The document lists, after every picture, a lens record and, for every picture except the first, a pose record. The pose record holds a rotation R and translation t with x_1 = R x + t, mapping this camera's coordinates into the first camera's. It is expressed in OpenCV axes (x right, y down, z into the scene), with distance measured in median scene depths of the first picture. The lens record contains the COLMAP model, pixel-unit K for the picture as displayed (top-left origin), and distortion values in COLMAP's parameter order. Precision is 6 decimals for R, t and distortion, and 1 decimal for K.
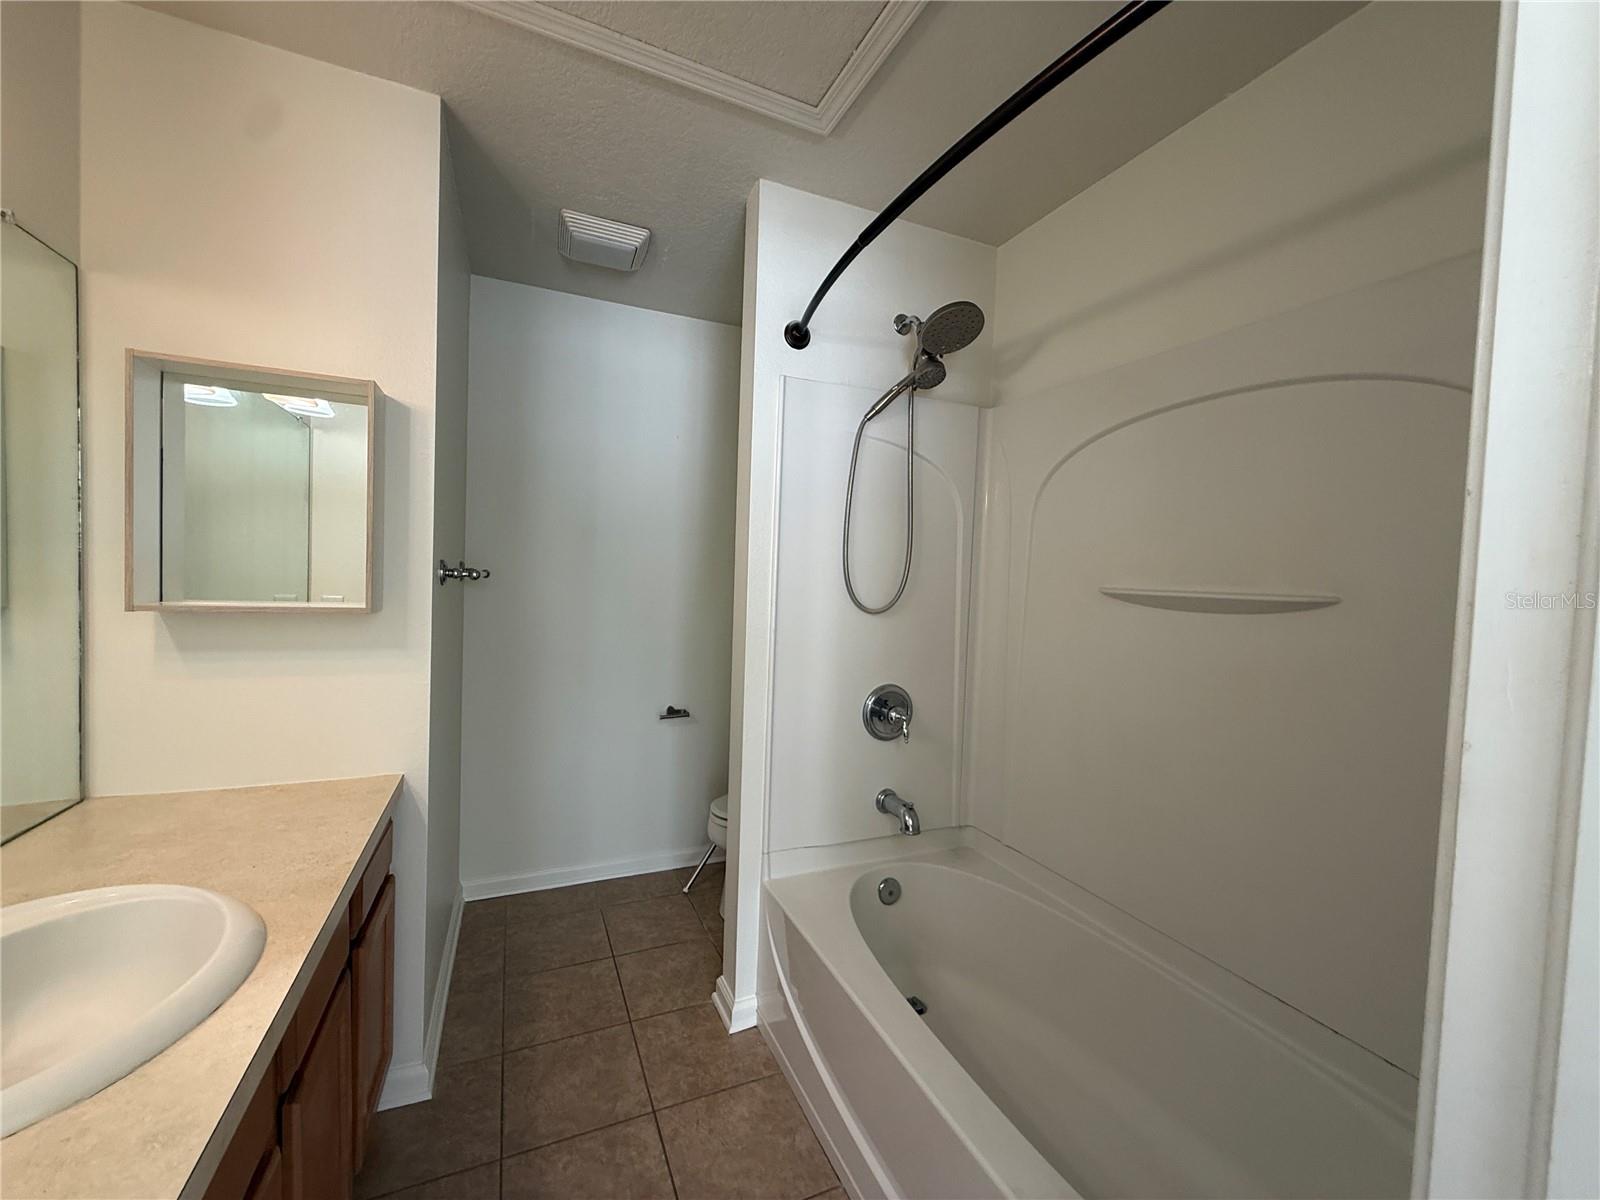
lens RADIAL K [[638.1, 0, 793.8], [0, 638.1, 600.3], [0, 0, 1]] dist [-0.000921, 0.000090]
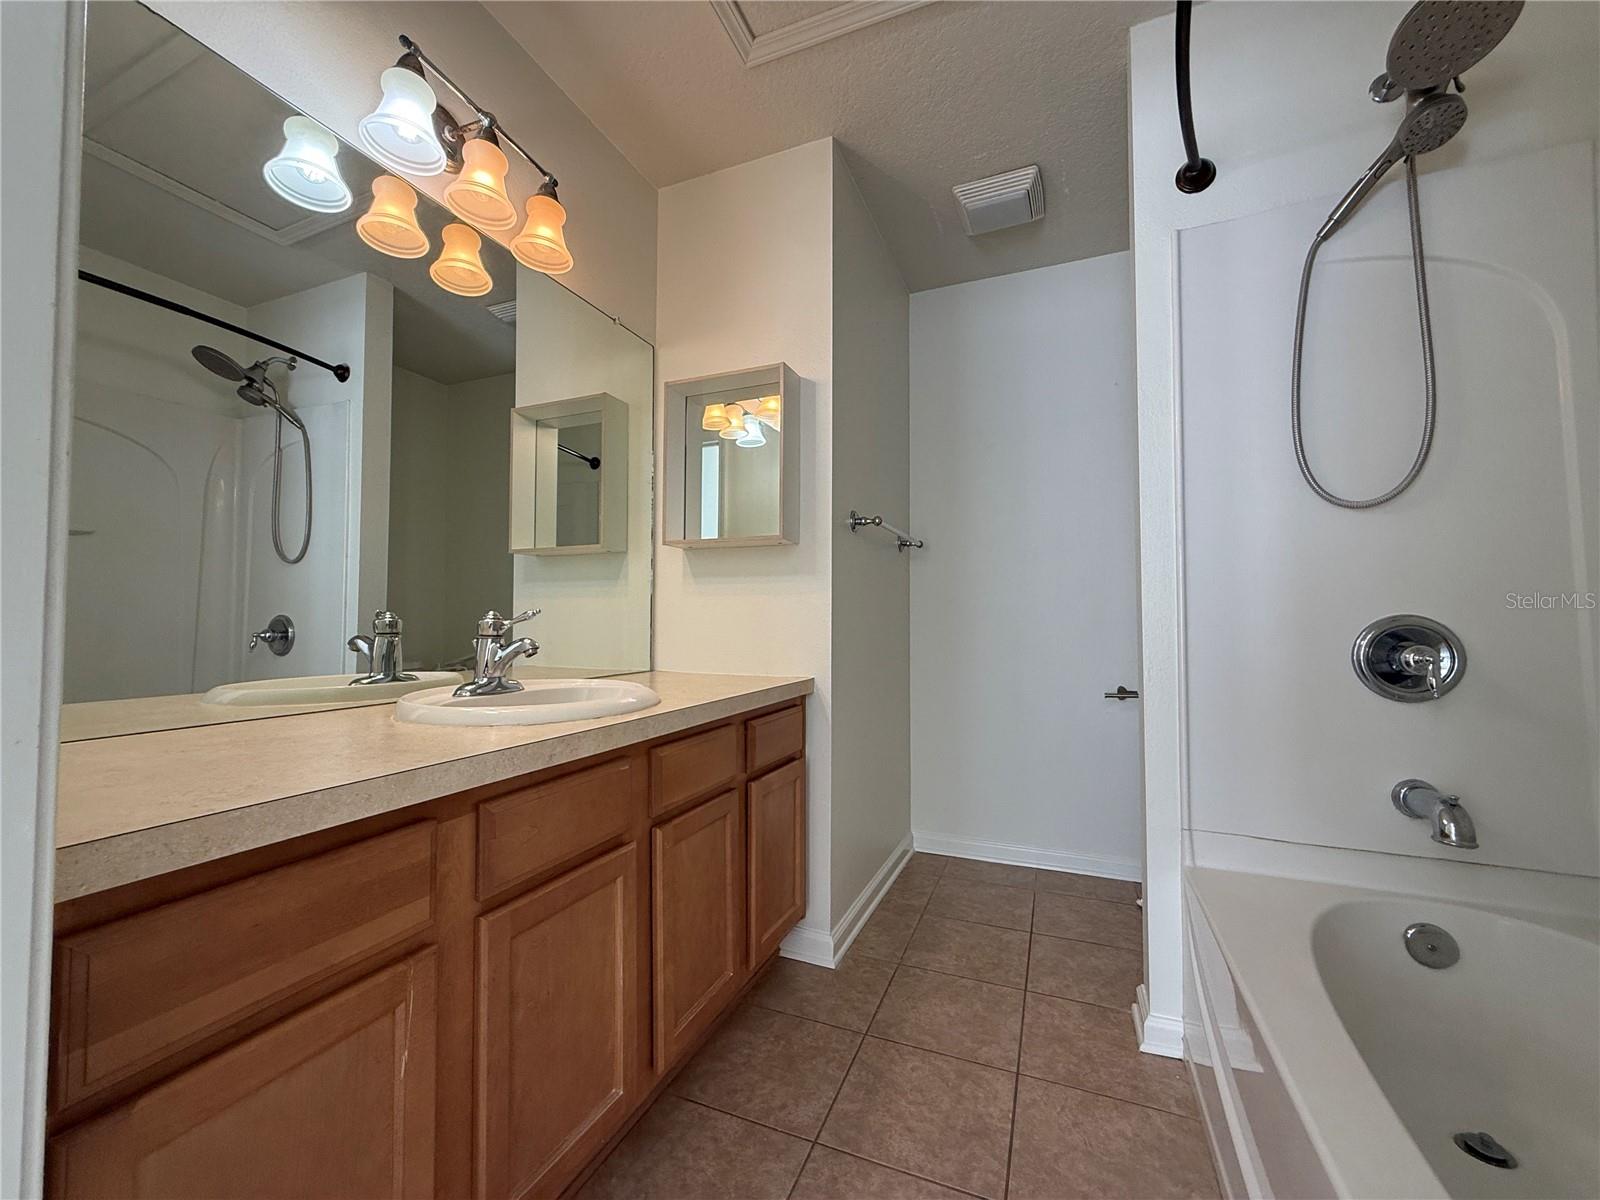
lens RADIAL K [[638.1, 0, 793.8], [0, 638.1, 600.3], [0, 0, 1]] dist [-0.000921, 0.000090]
pose [[0.686543, -0.057499, -0.724812, 0.205267], [-0.006182, 0.996371, -0.084897, 0.186773], [0.727063, 0.062766, 0.683695, 0.106119]]
